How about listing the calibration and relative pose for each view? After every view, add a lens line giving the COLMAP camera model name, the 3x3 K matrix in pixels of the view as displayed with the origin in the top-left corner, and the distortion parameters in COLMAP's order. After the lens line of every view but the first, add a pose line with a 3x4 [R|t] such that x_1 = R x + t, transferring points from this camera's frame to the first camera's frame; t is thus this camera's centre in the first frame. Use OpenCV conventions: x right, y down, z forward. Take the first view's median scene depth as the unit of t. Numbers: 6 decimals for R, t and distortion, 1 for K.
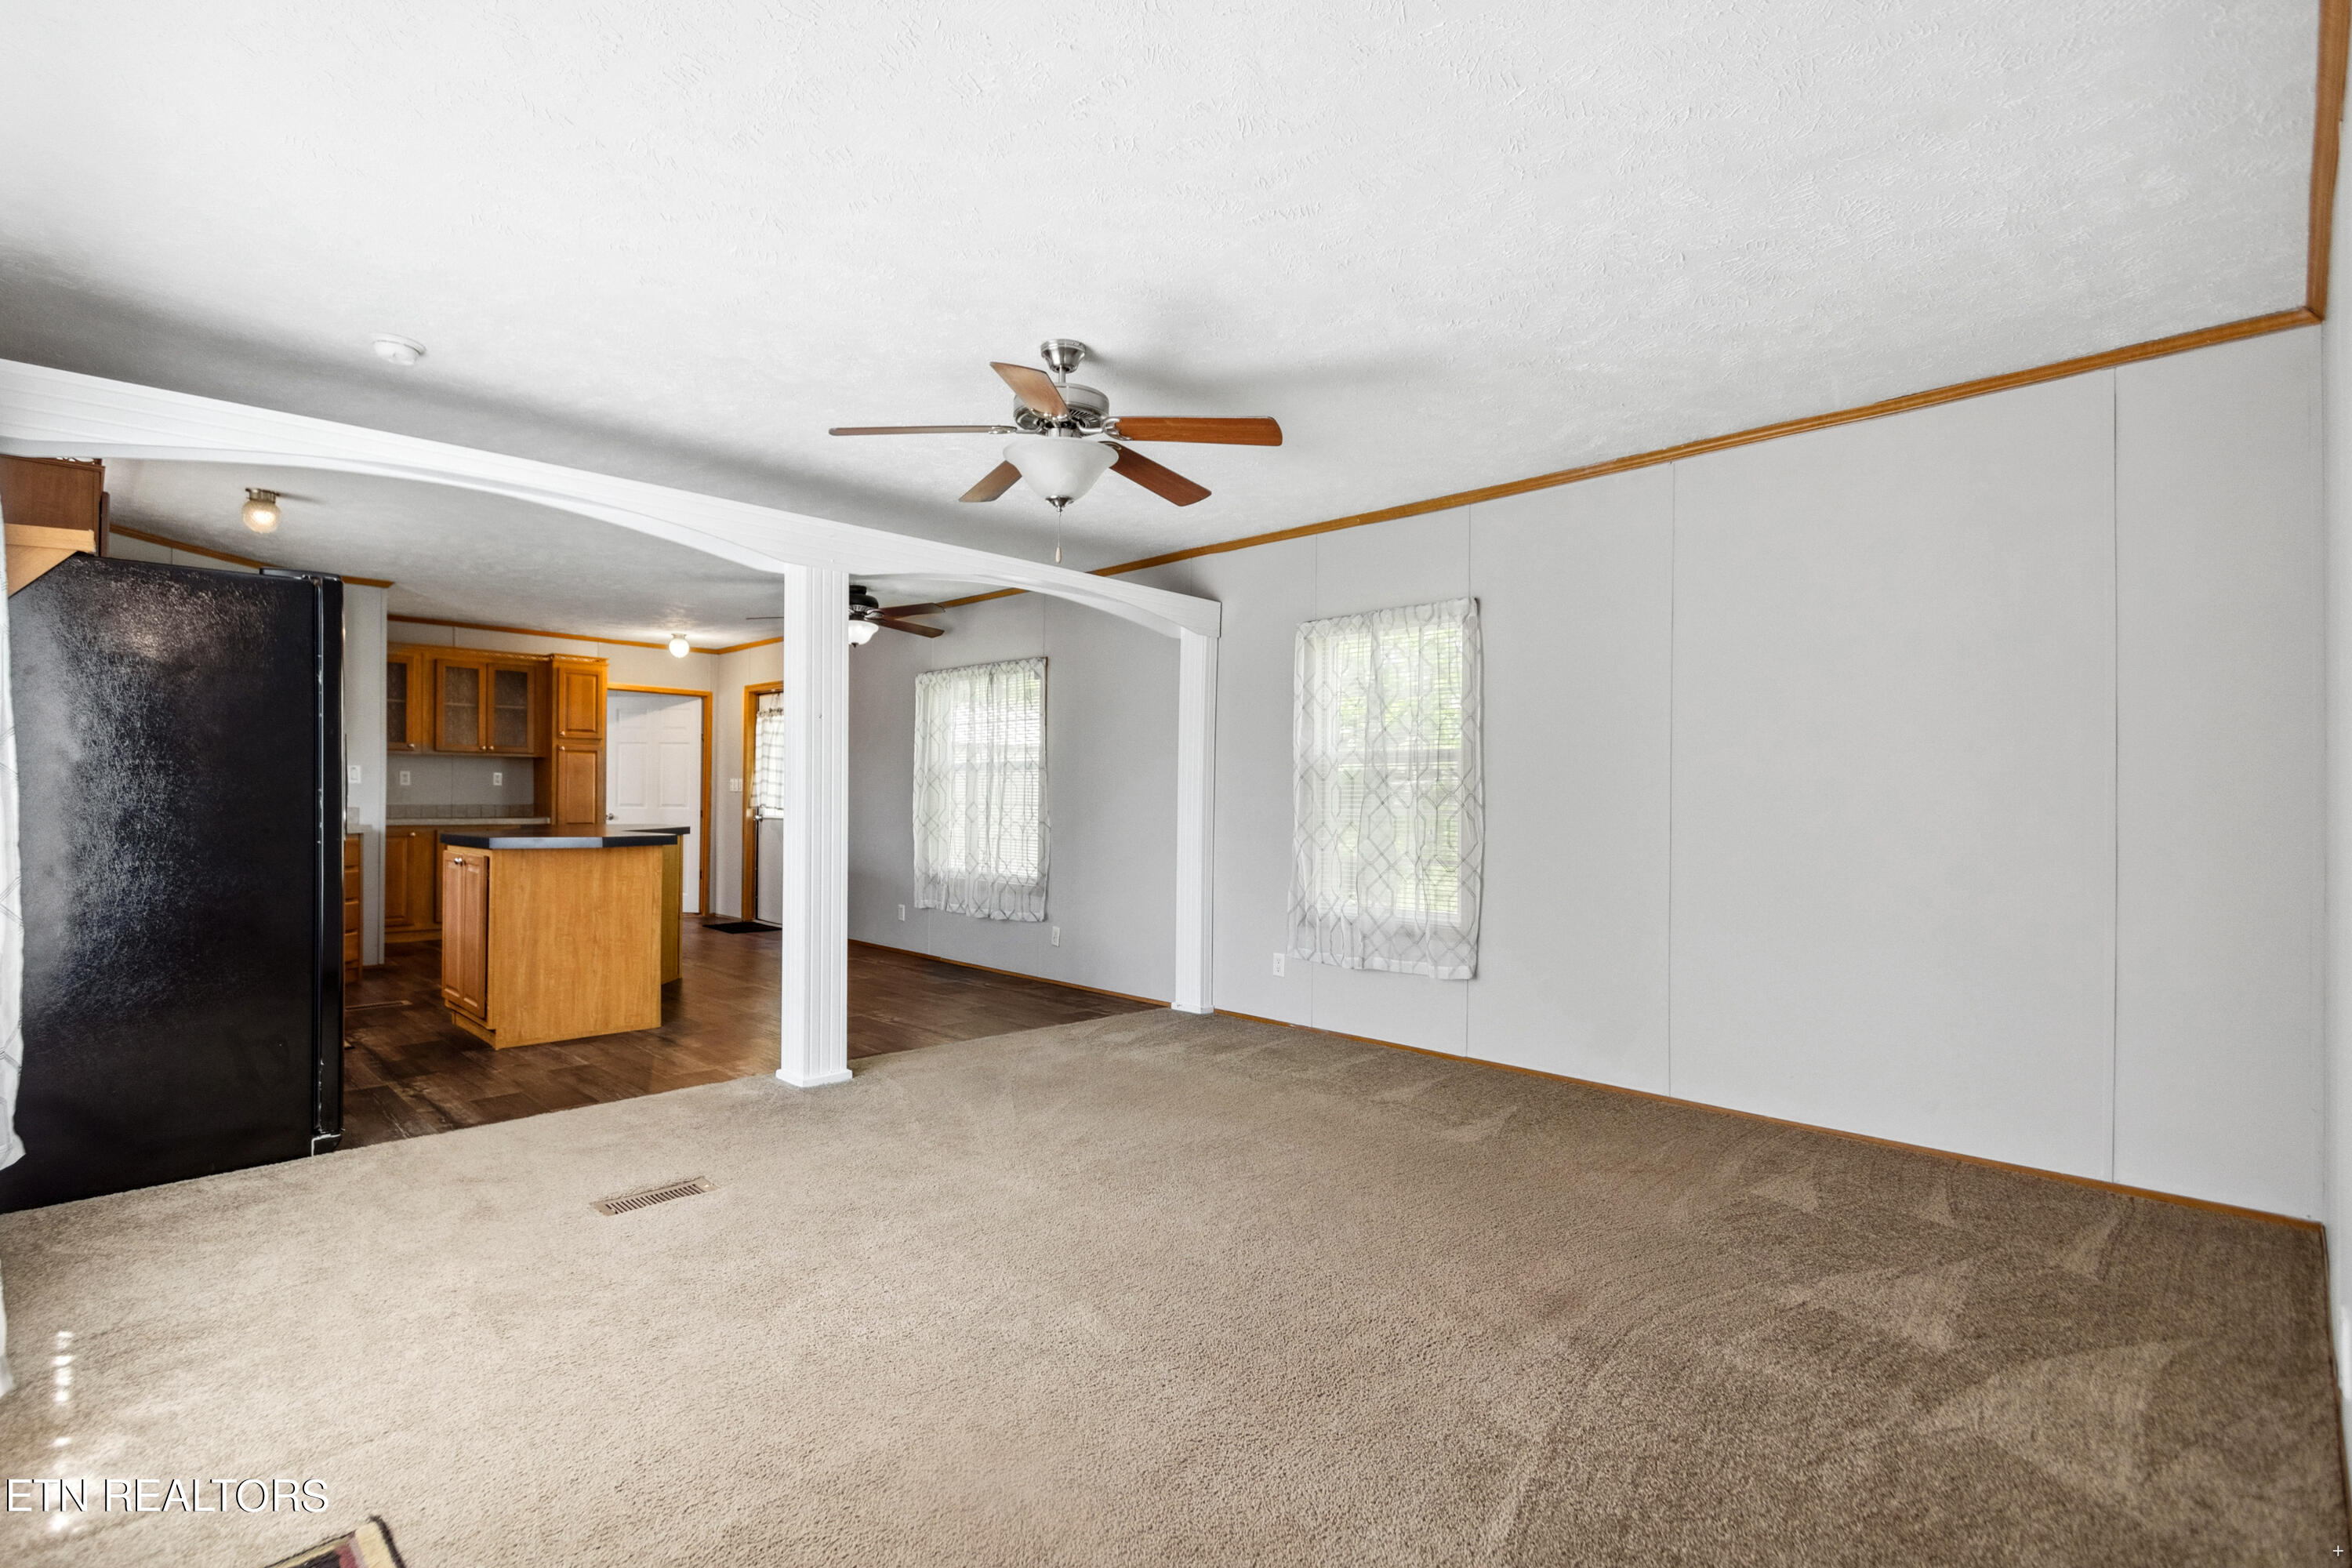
lens RADIAL K [[1082.2, 0, 1158.3], [0, 1082.2, 797.5], [0, 0, 1]] dist [0.001289, 0.000355]
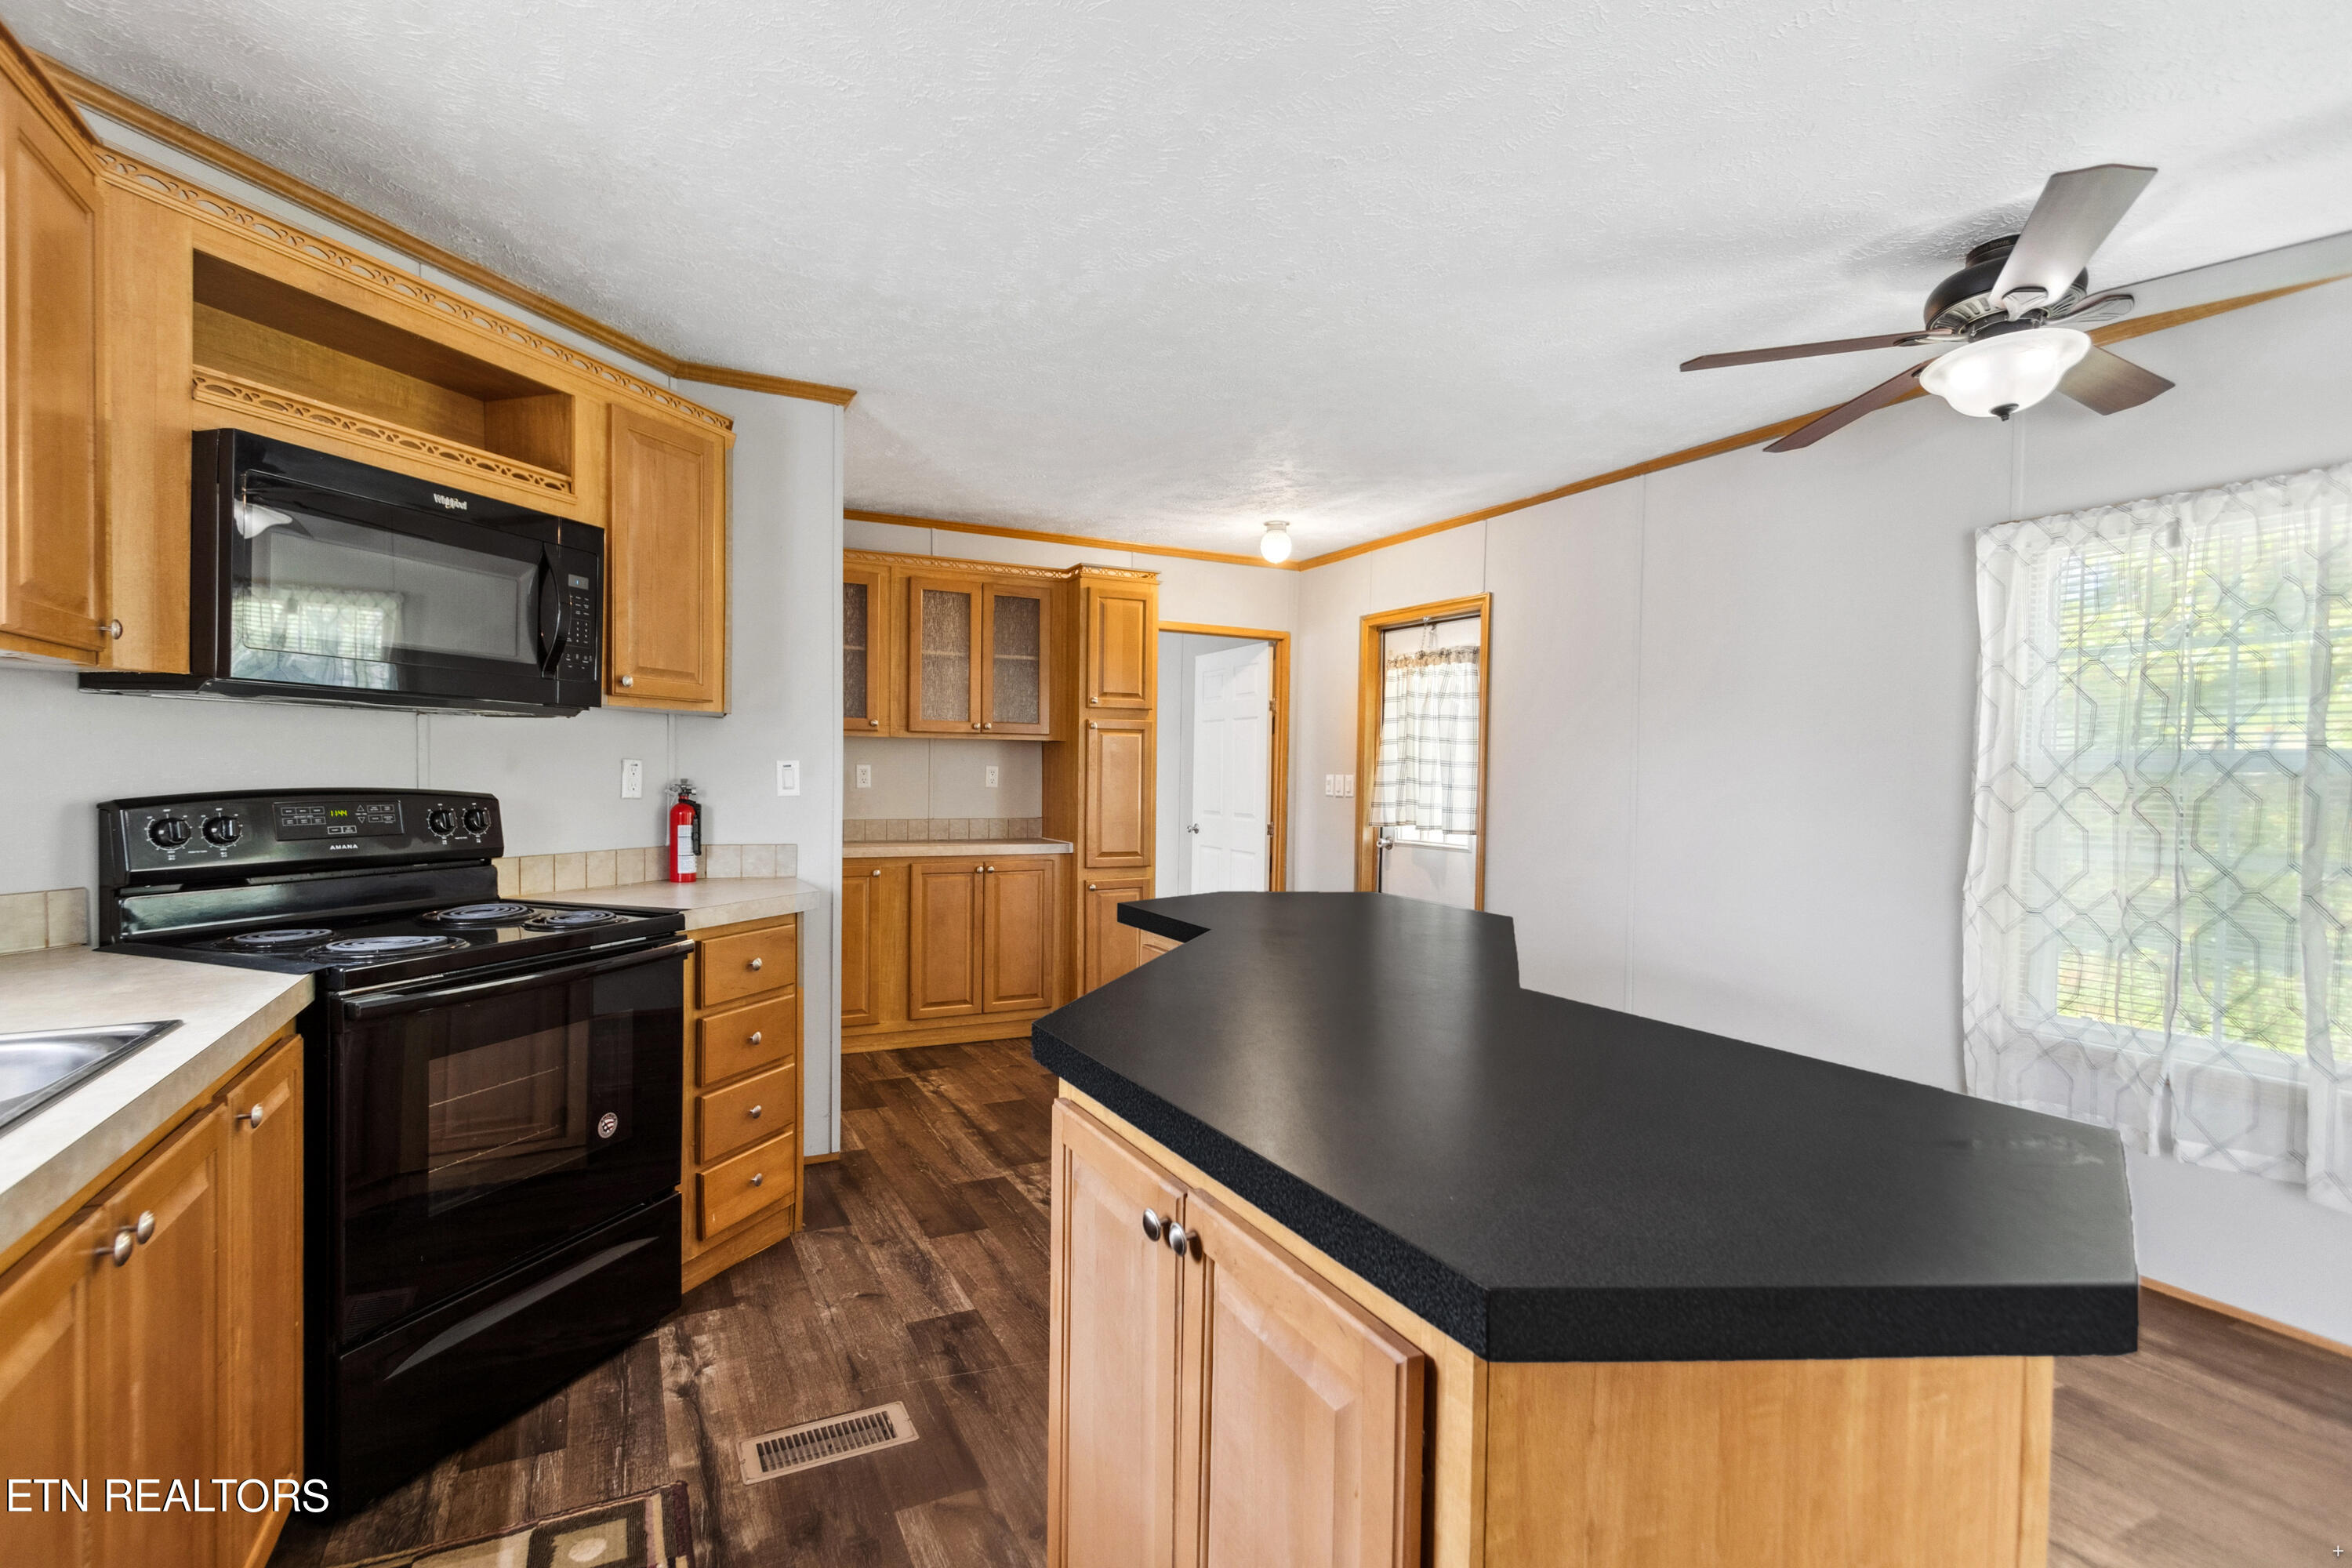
lens RADIAL K [[1101.0, 0, 1150.7], [0, 1101.0, 783.0], [0, 0, 1]] dist [0.000772, 0.000339]
pose [[0.944828, 0.007548, -0.327480, -0.333900], [-0.005916, 0.999965, 0.005977, -0.018381], [0.327513, -0.003709, 0.944839, 0.457627]]
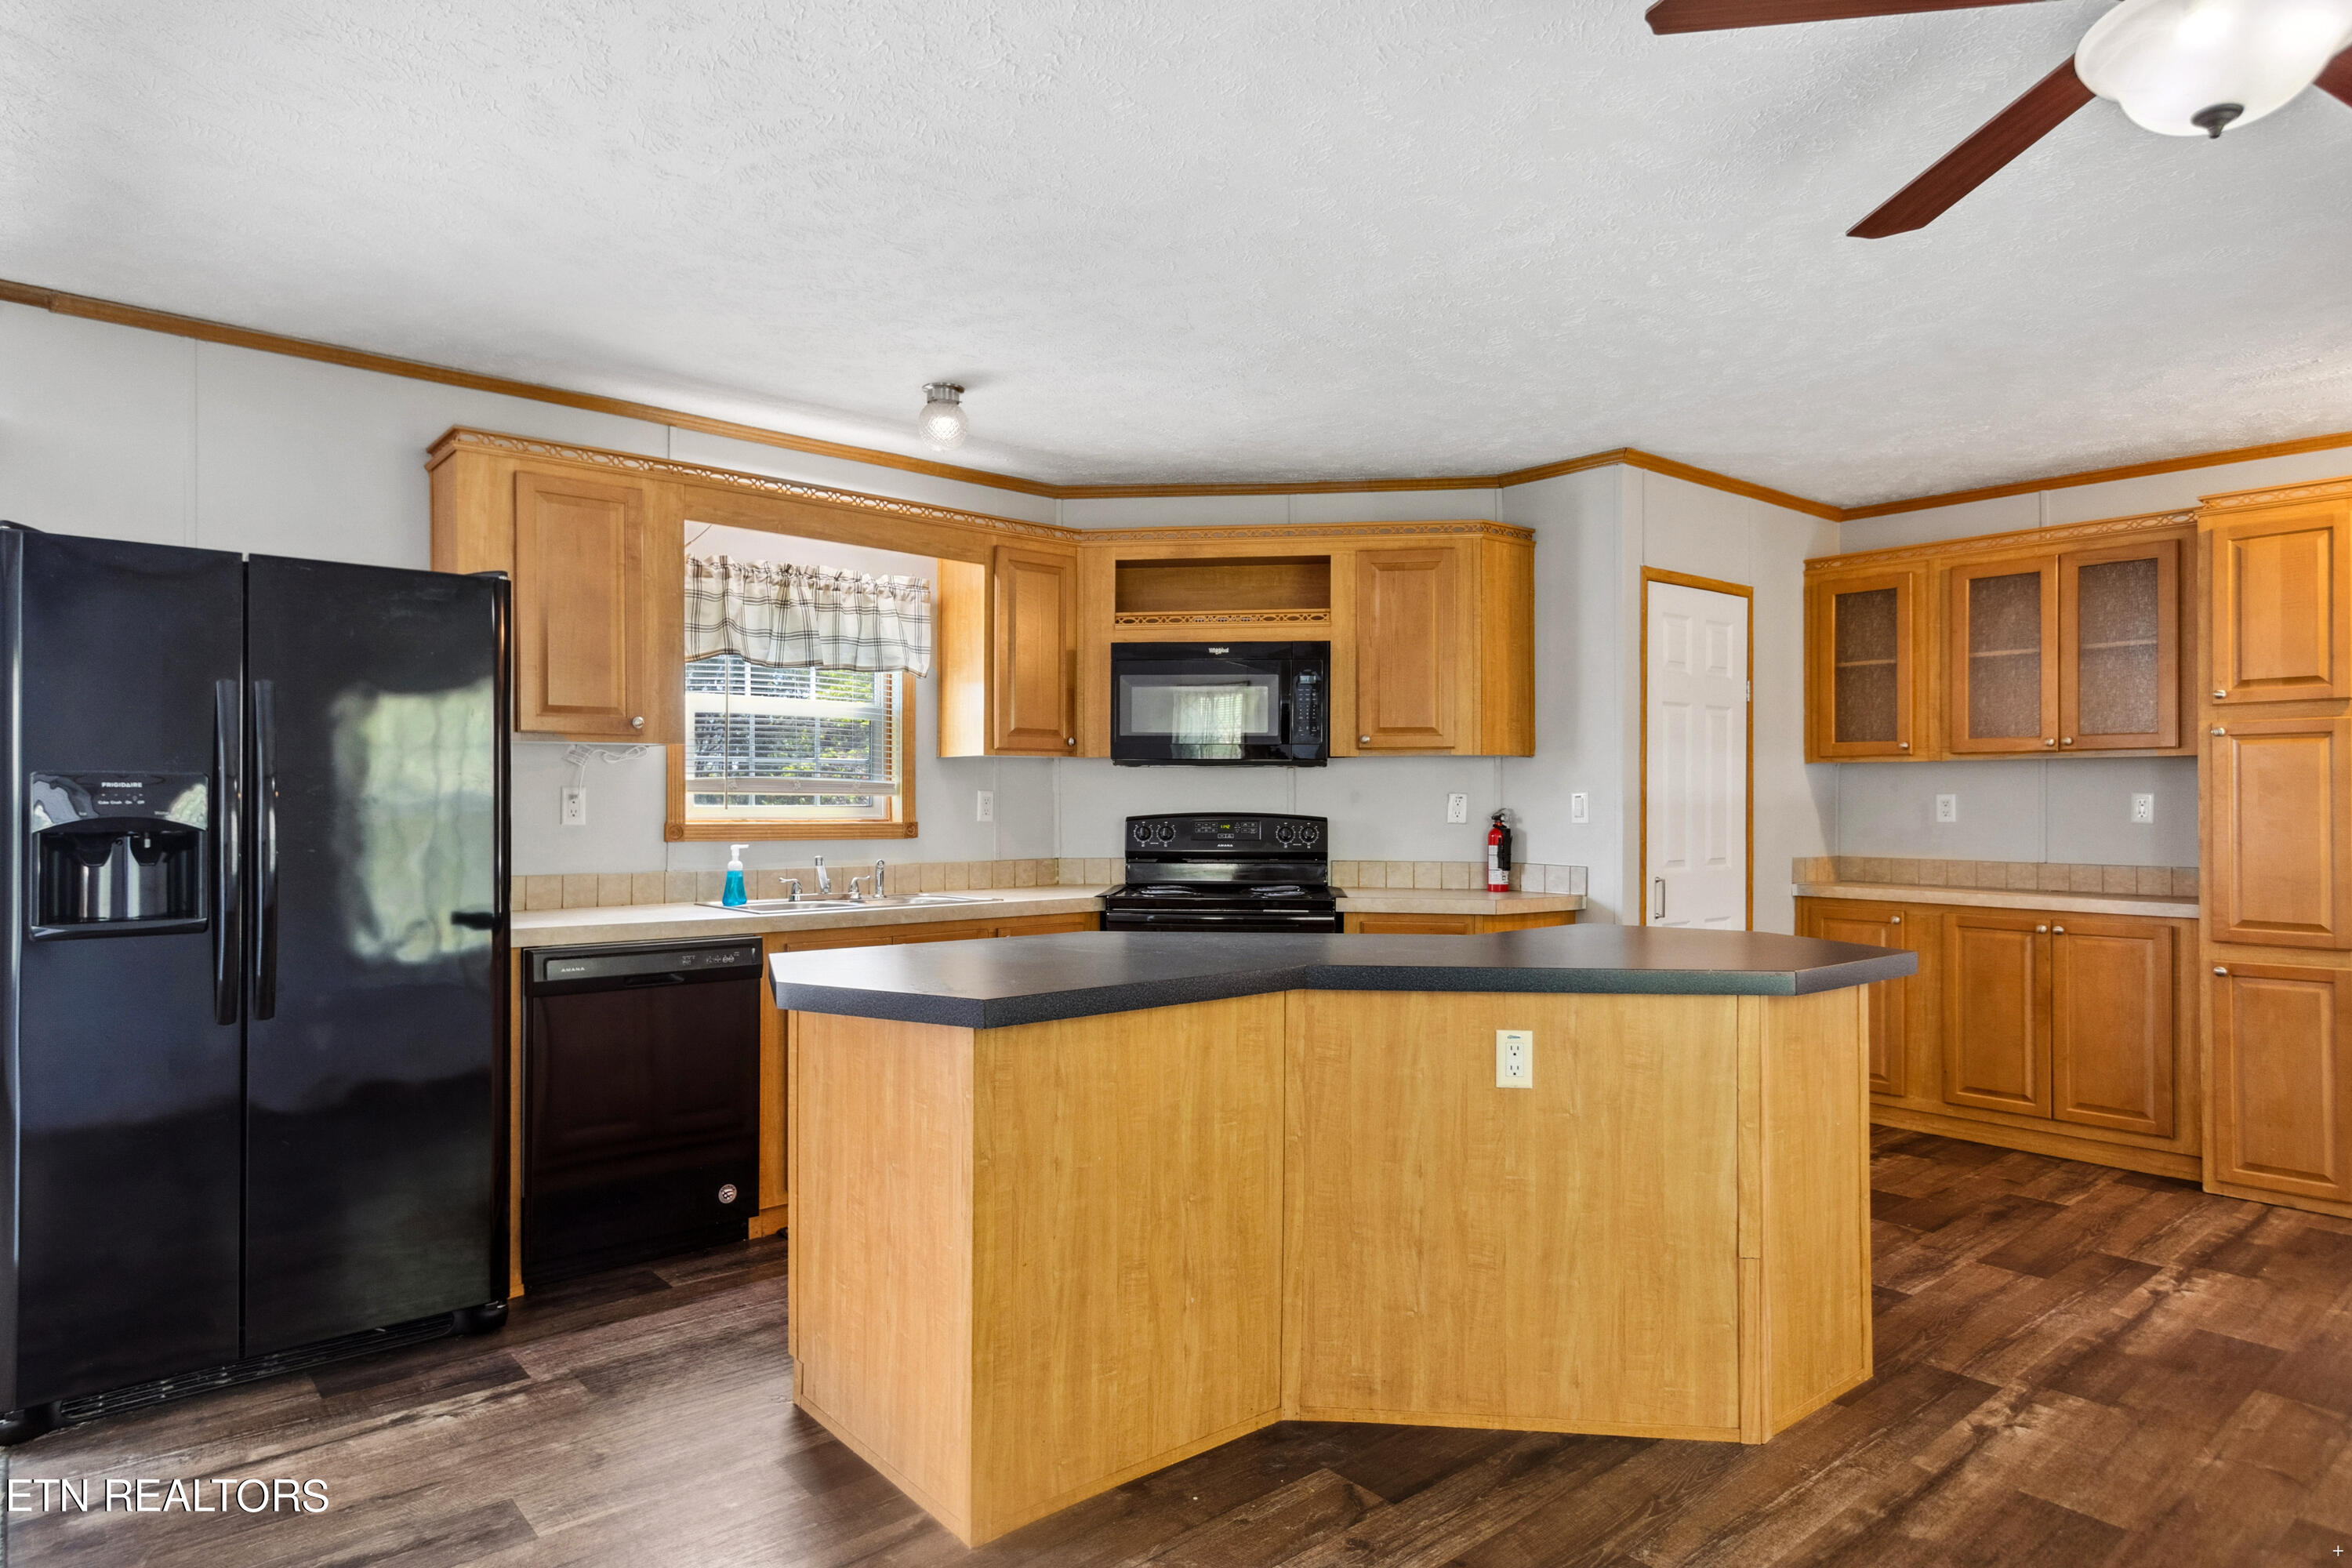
lens RADIAL K [[1374.5, 0, 1174.0], [0, 1374.5, 749.8], [0, 0, 1]] dist [0.075222, -0.099792]
pose [[-0.096009, -0.041313, -0.994523, -0.006205], [-0.003207, 0.999146, -0.041196, -0.016783], [0.995375, -0.000766, -0.096060, 0.684236]]
